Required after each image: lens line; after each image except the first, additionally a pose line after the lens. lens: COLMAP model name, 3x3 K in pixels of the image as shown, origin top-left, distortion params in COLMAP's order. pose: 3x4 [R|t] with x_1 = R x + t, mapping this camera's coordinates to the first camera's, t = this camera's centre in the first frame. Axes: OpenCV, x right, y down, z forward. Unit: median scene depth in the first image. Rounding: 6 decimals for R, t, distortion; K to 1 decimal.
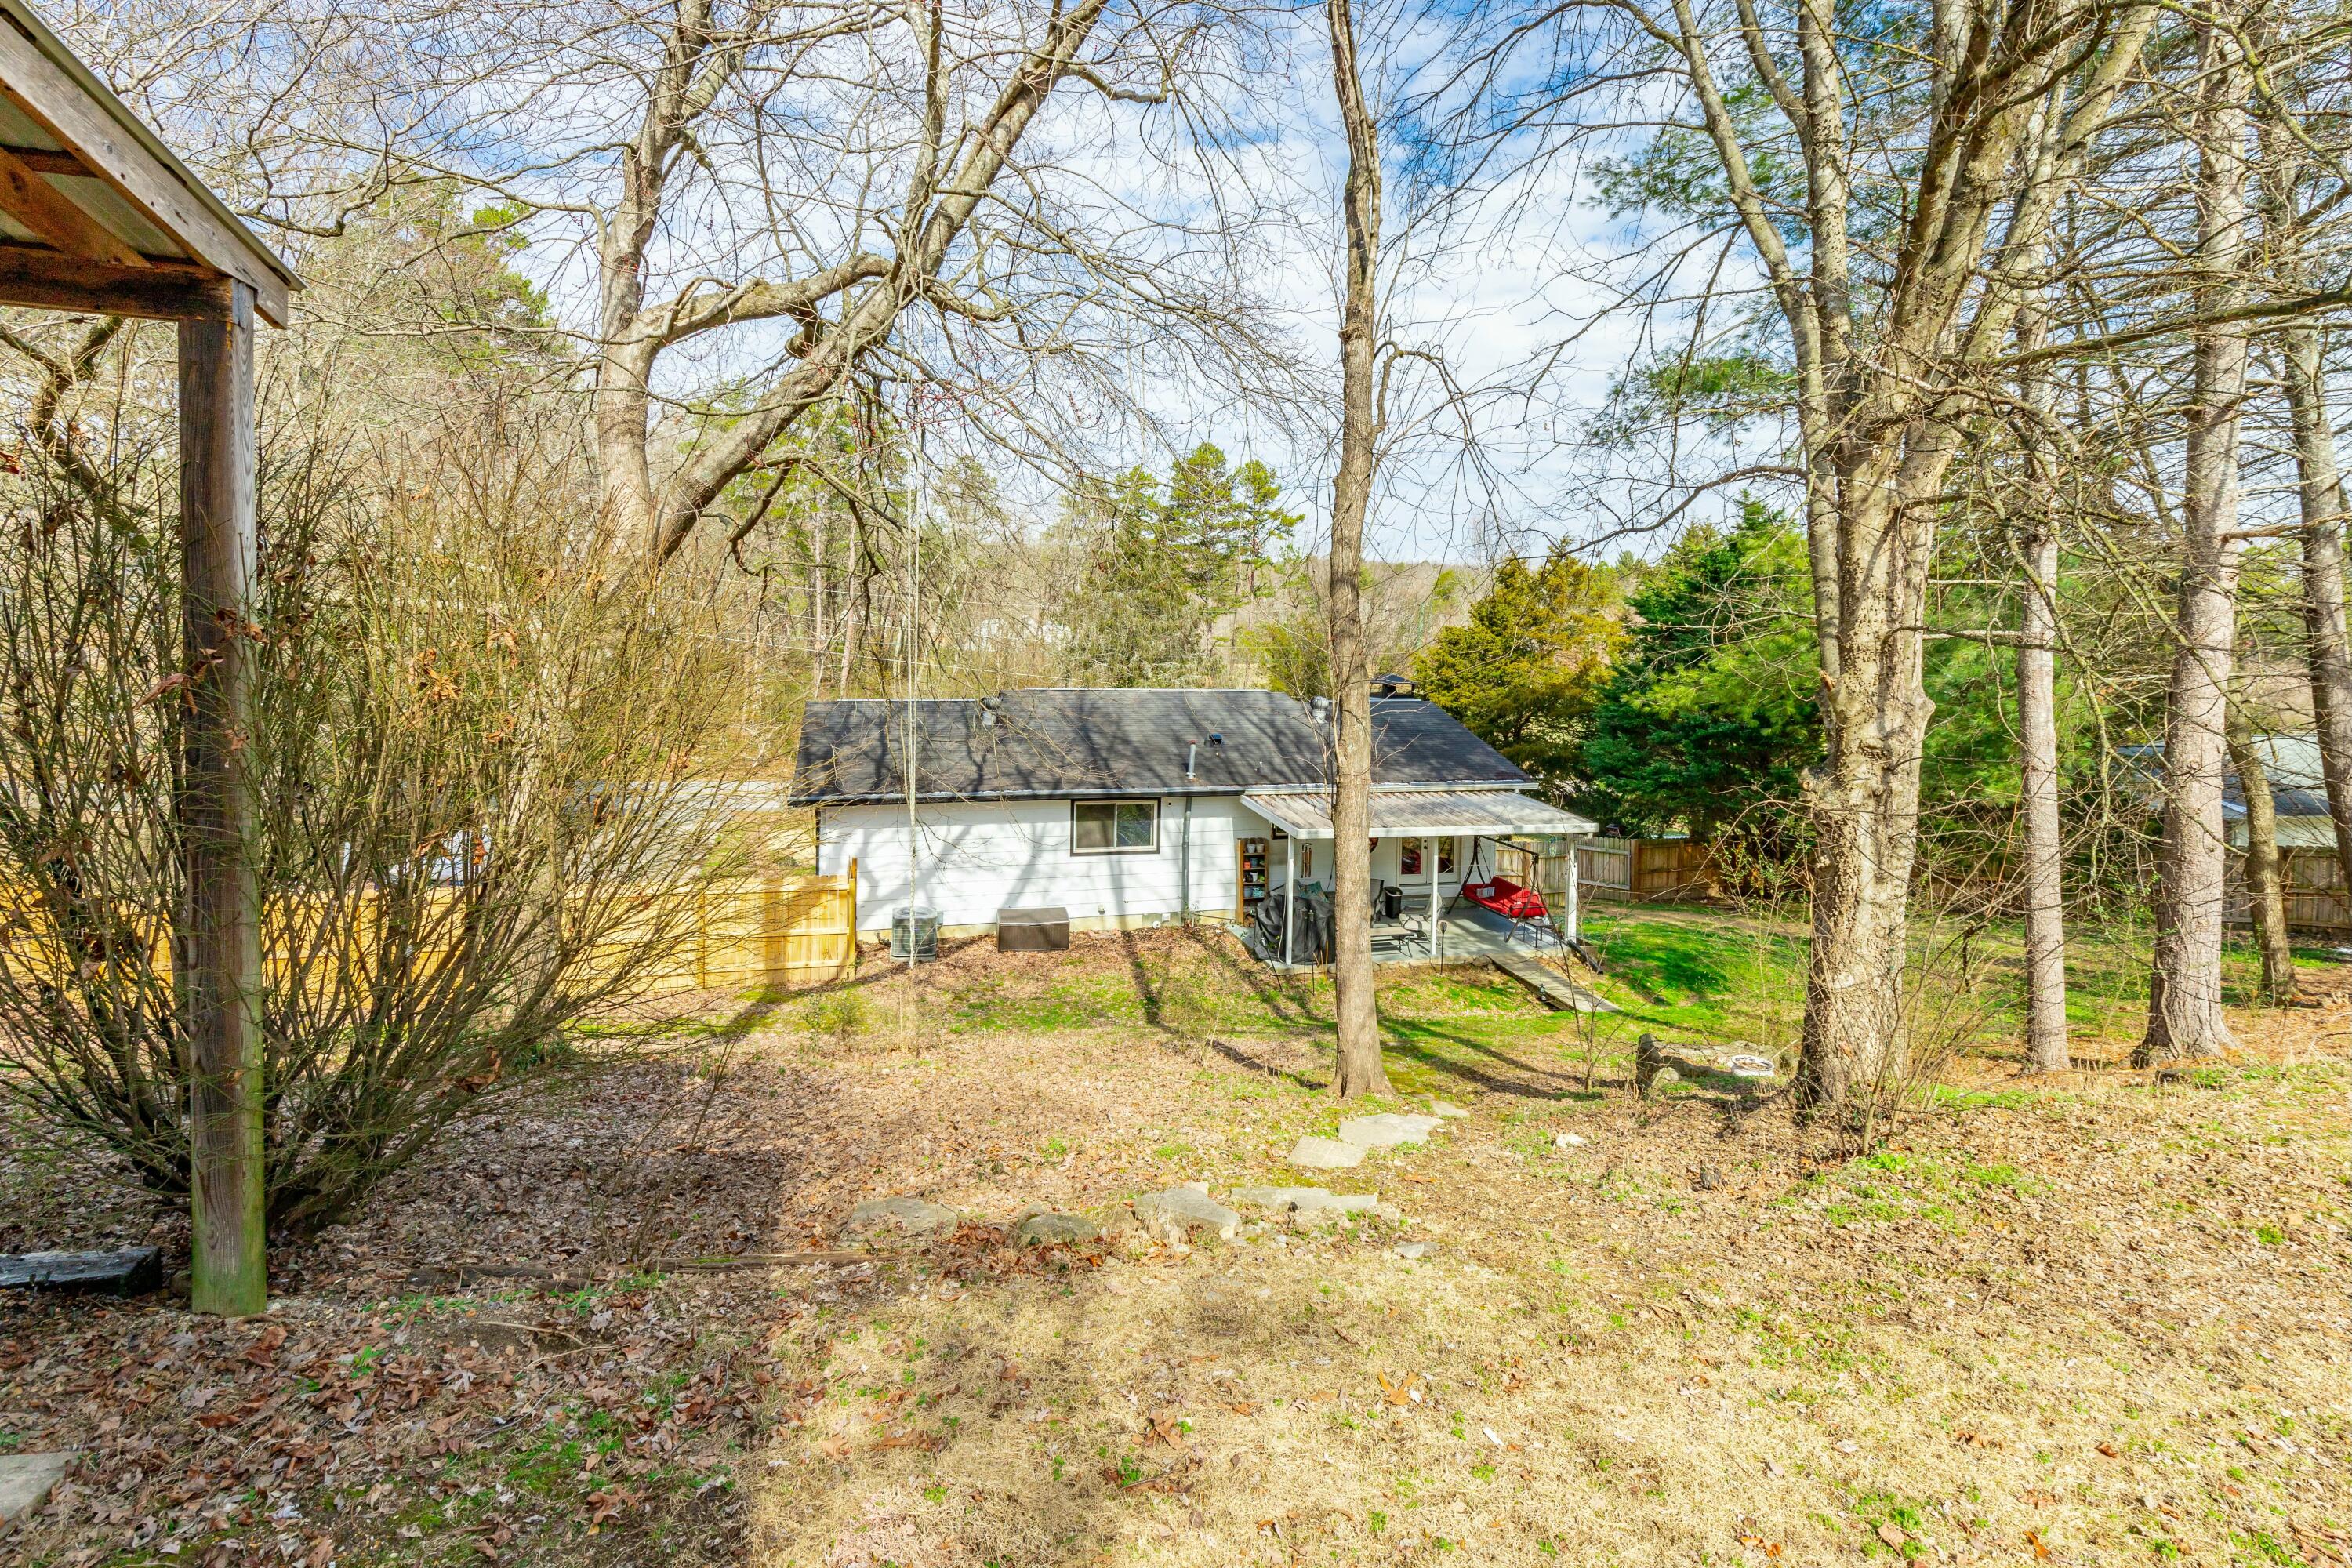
lens RADIAL K [[1122.7, 0, 1172.0], [0, 1122.7, 694.0], [0, 0, 1]] dist [0.000171, 0.000086]
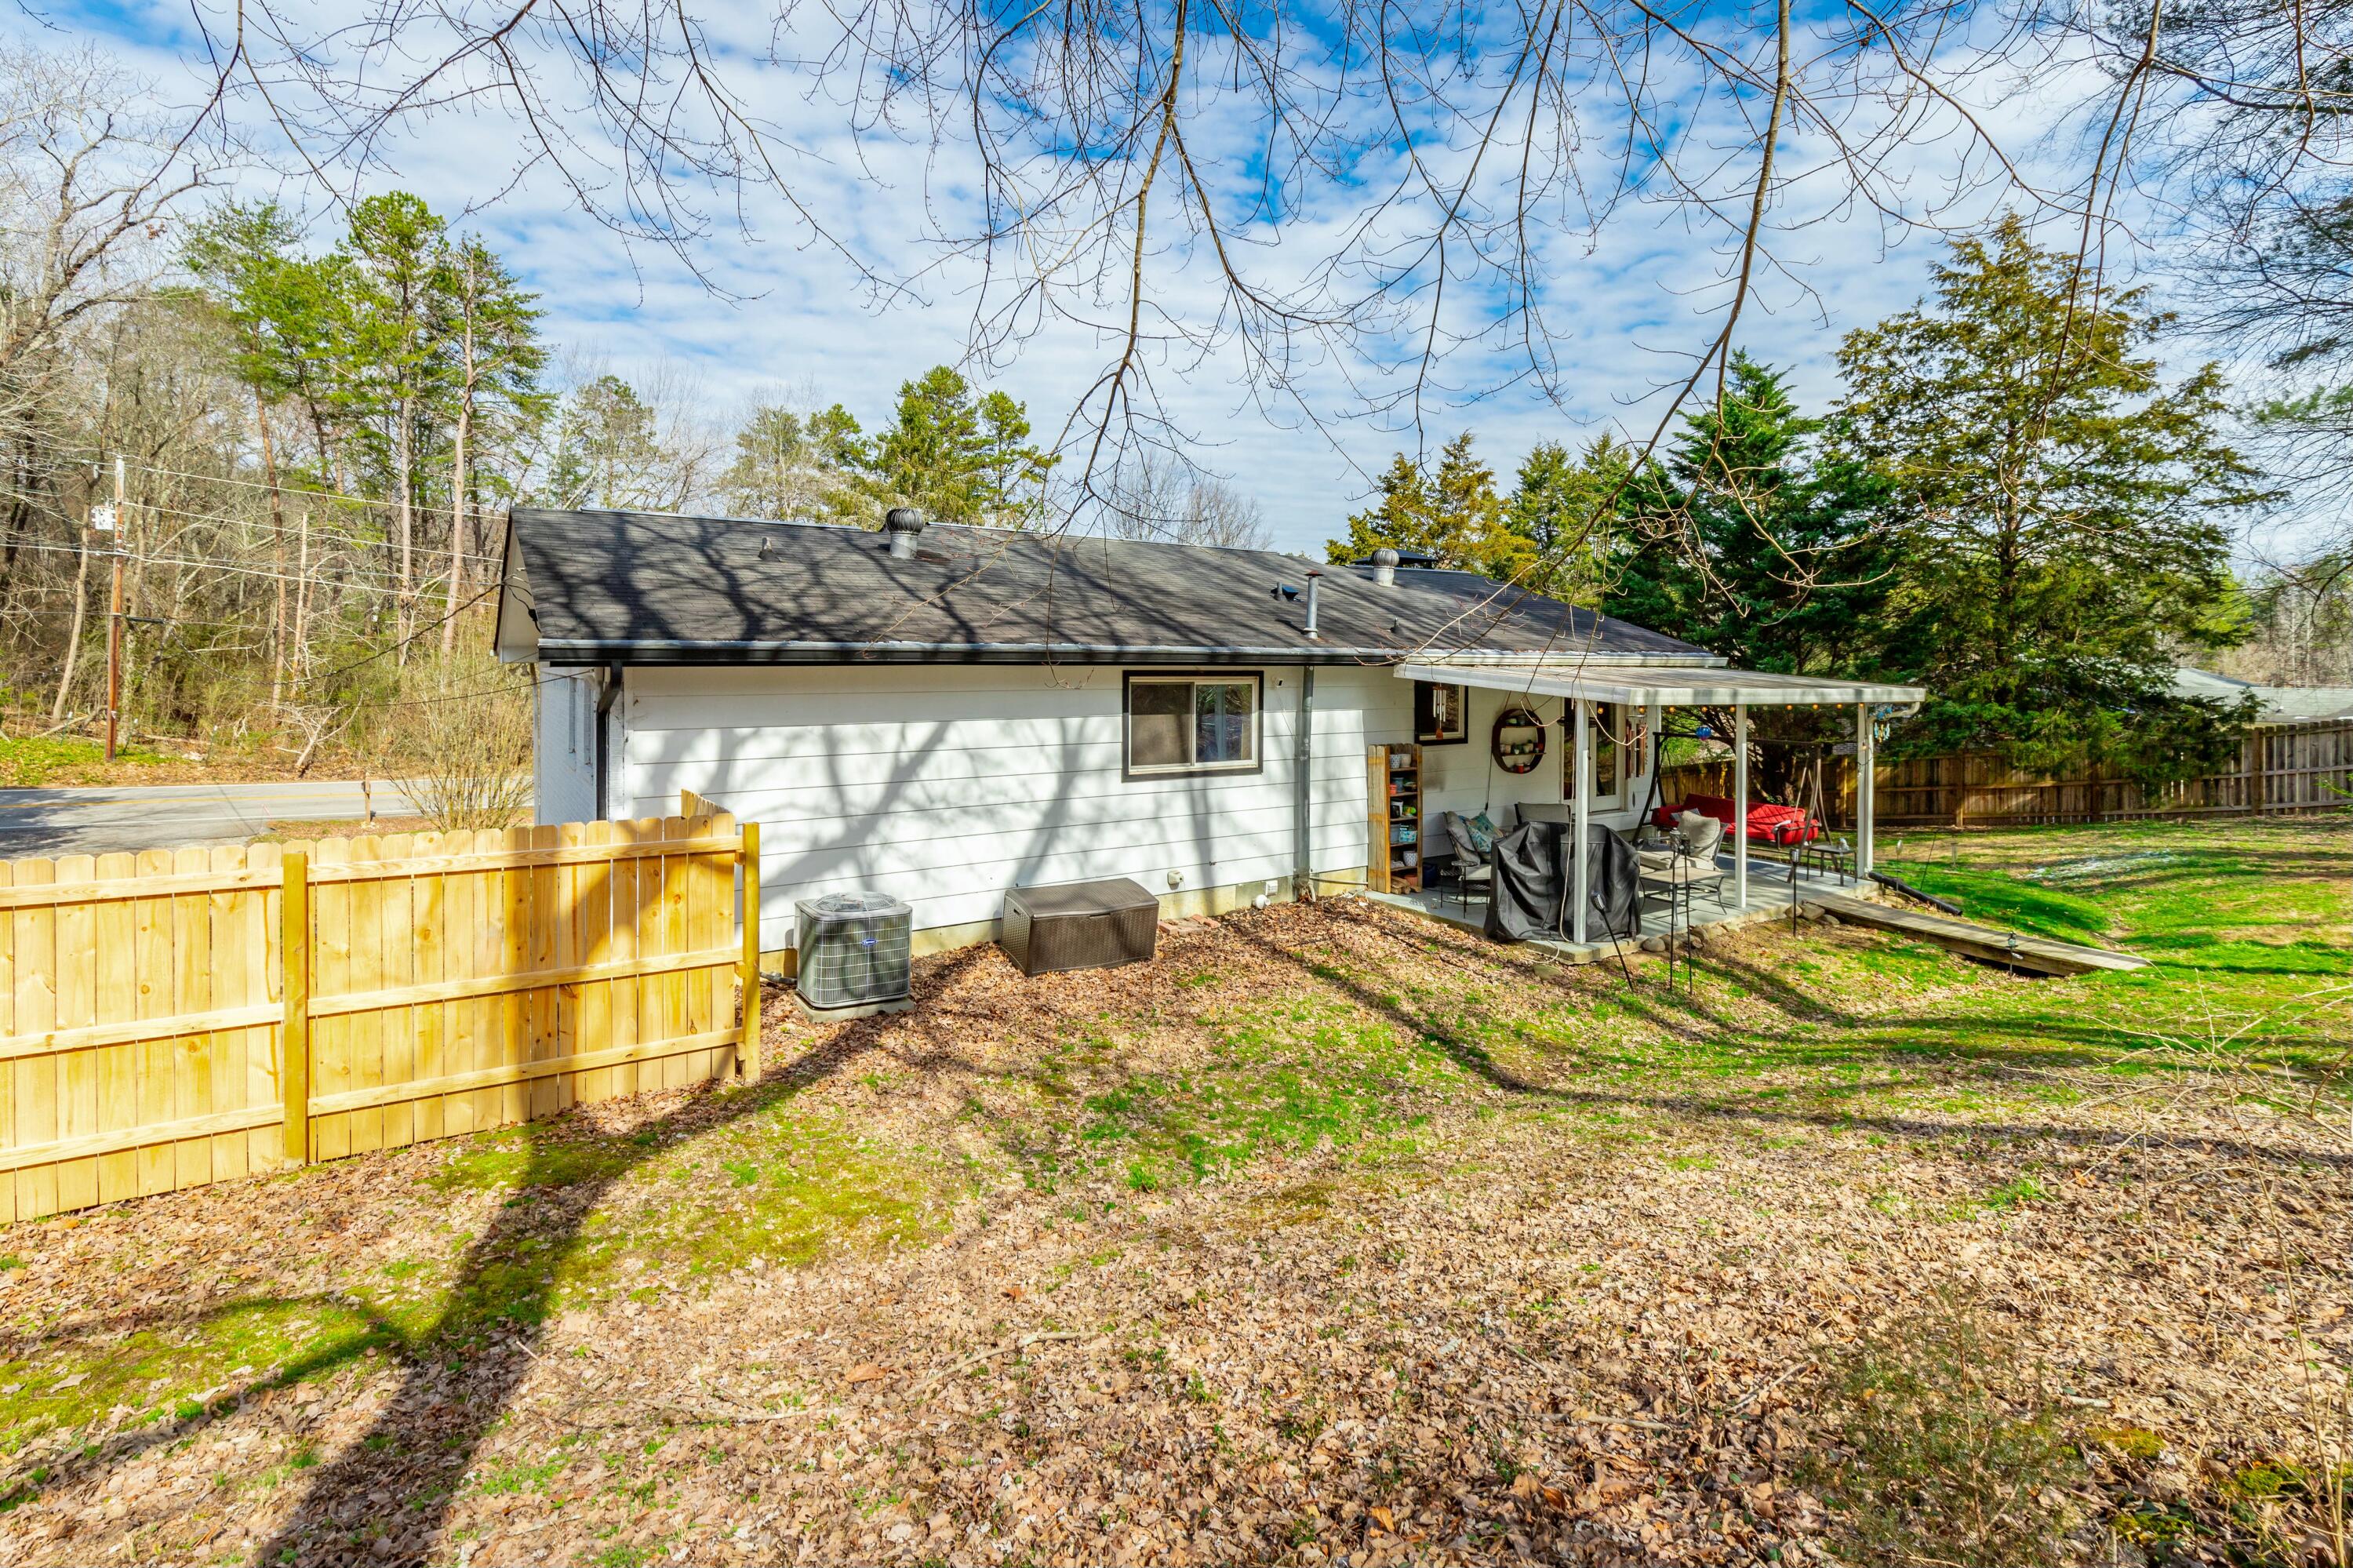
lens RADIAL K [[1112.3, 0, 1190.9], [0, 1112.3, 698.8], [0, 0, 1]] dist [0.000875, 0.000566]
pose [[0.944259, -0.020003, 0.328595, -0.236436], [0.022804, 0.999729, -0.004670, 0.111711], [-0.328413, 0.011903, 0.944459, 0.511875]]
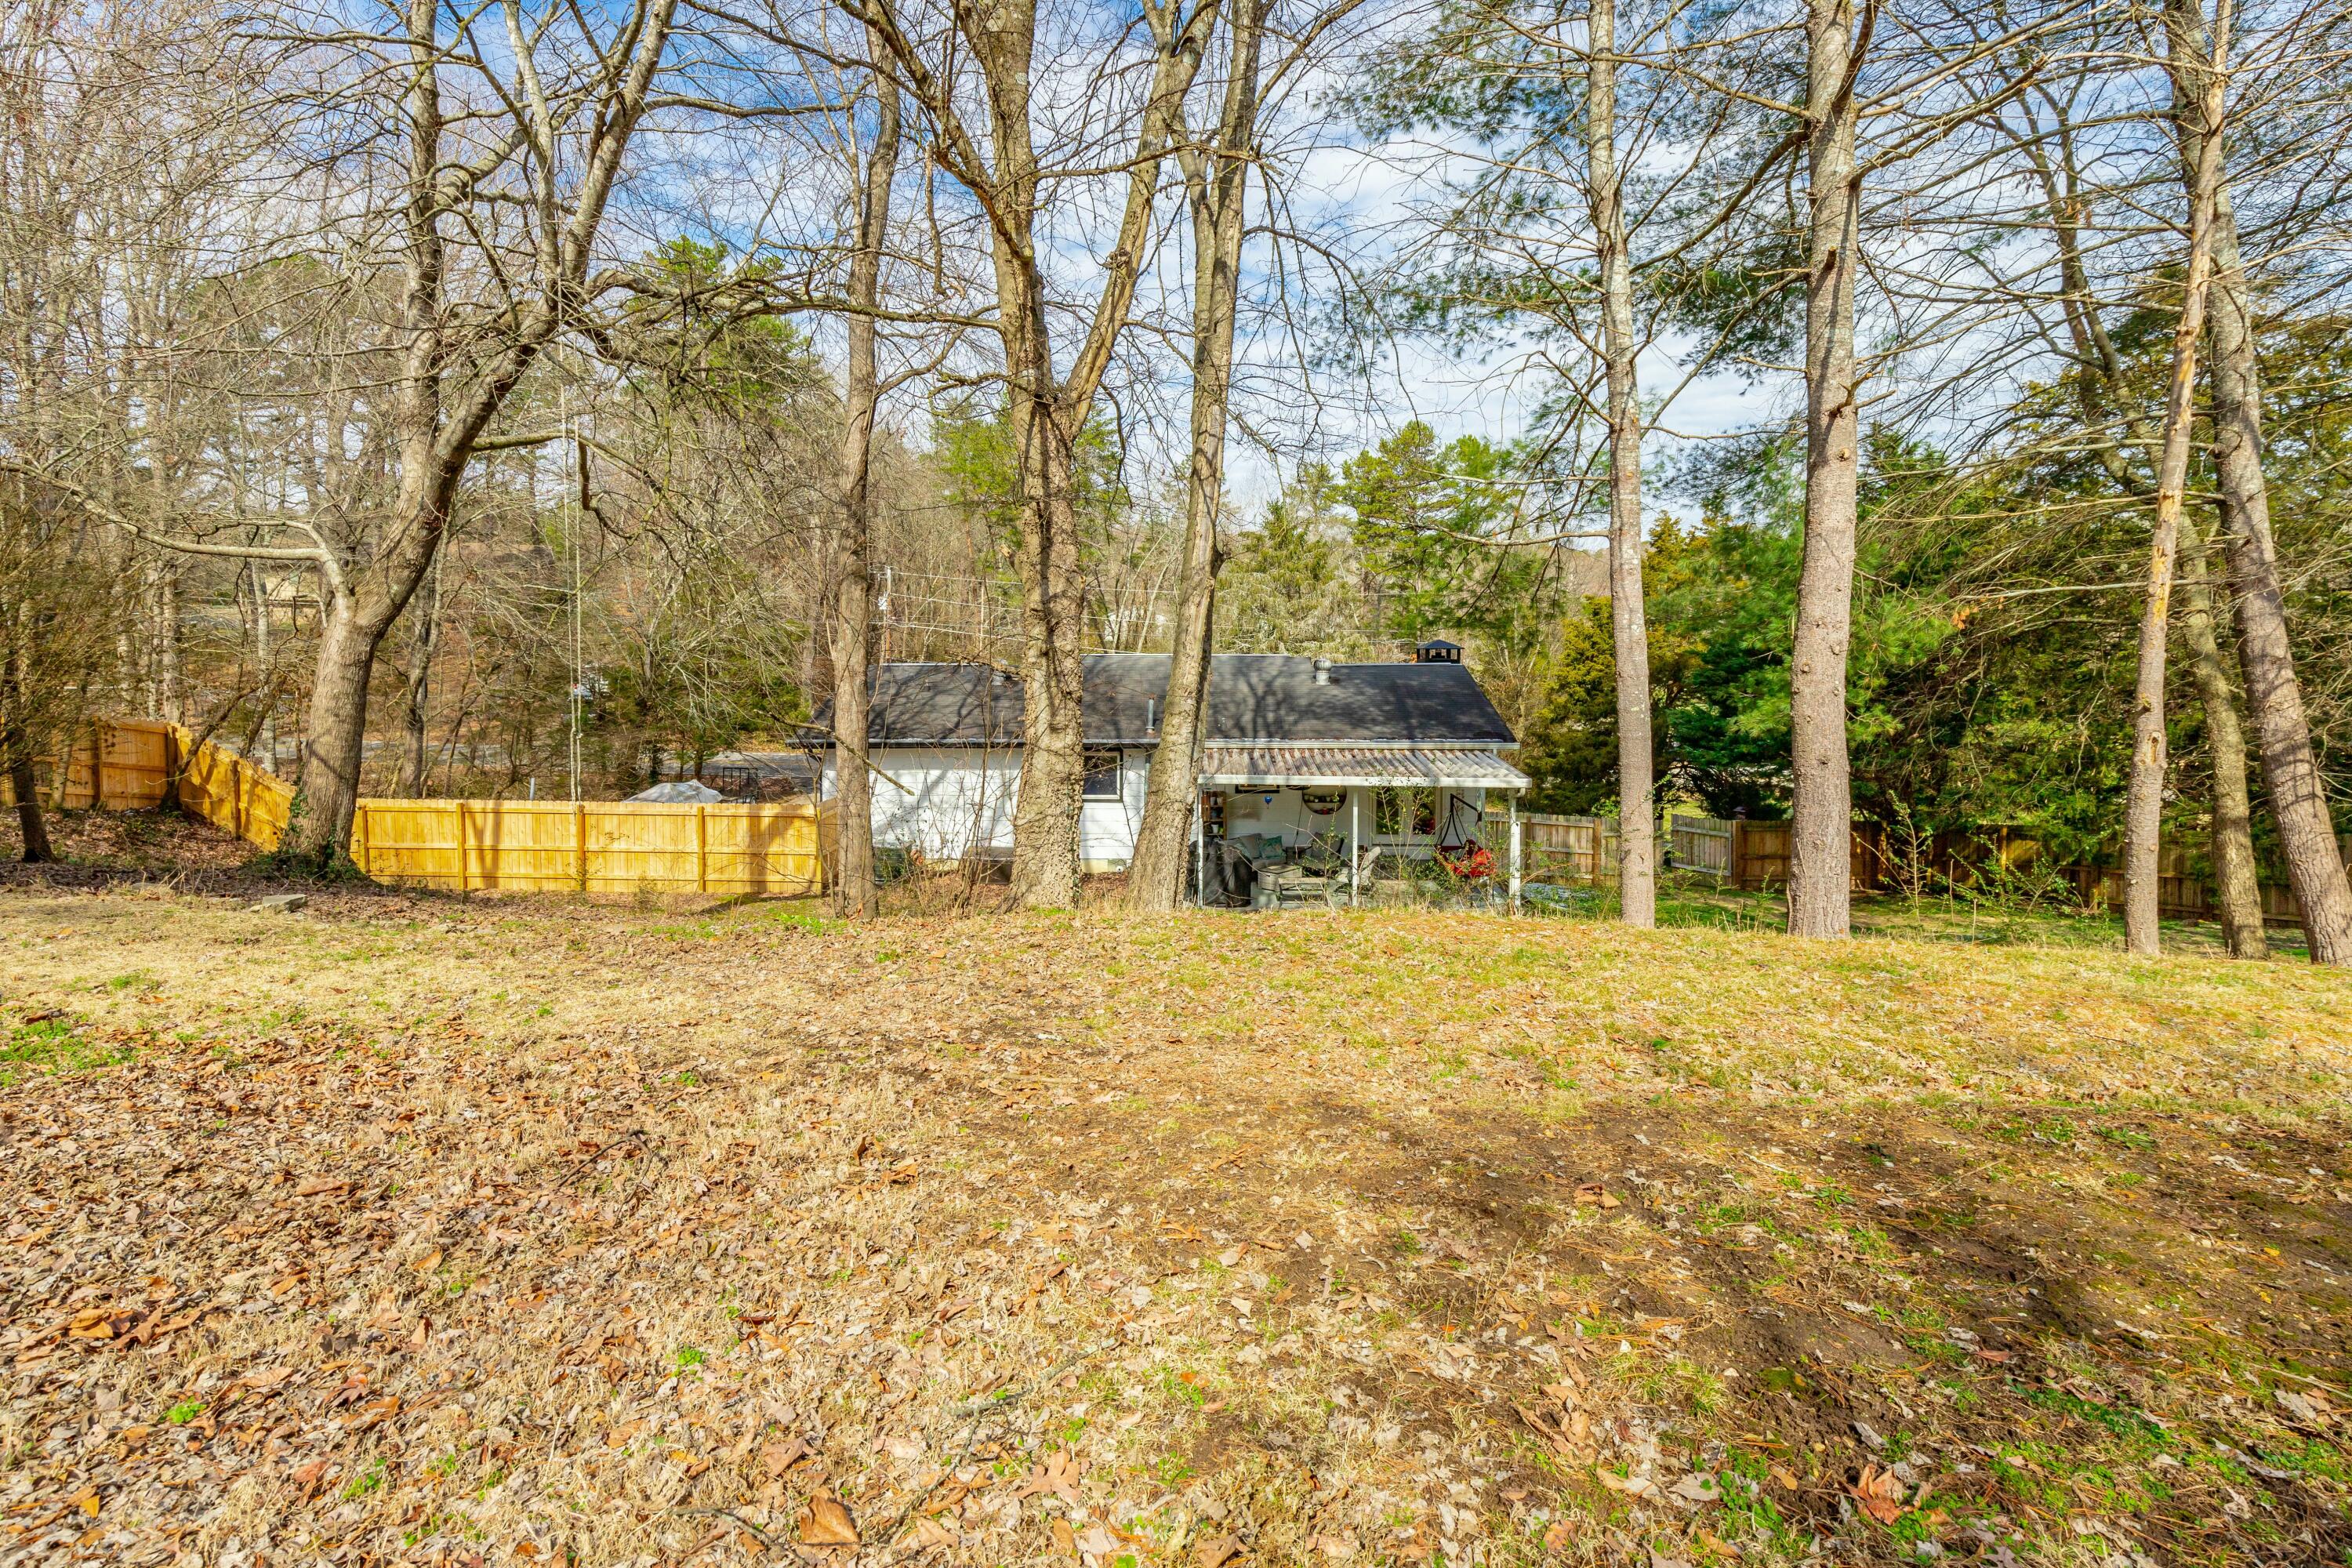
lens RADIAL K [[1135.6, 0, 1136.5], [0, 1135.6, 725.7], [0, 0, 1]] dist [-0.010829, -0.000185]
pose [[0.951272, 0.006408, -0.308287, 0.347908], [0.001640, 0.999665, 0.025838, 0.043380], [0.308349, -0.025085, 0.950942, -0.017423]]
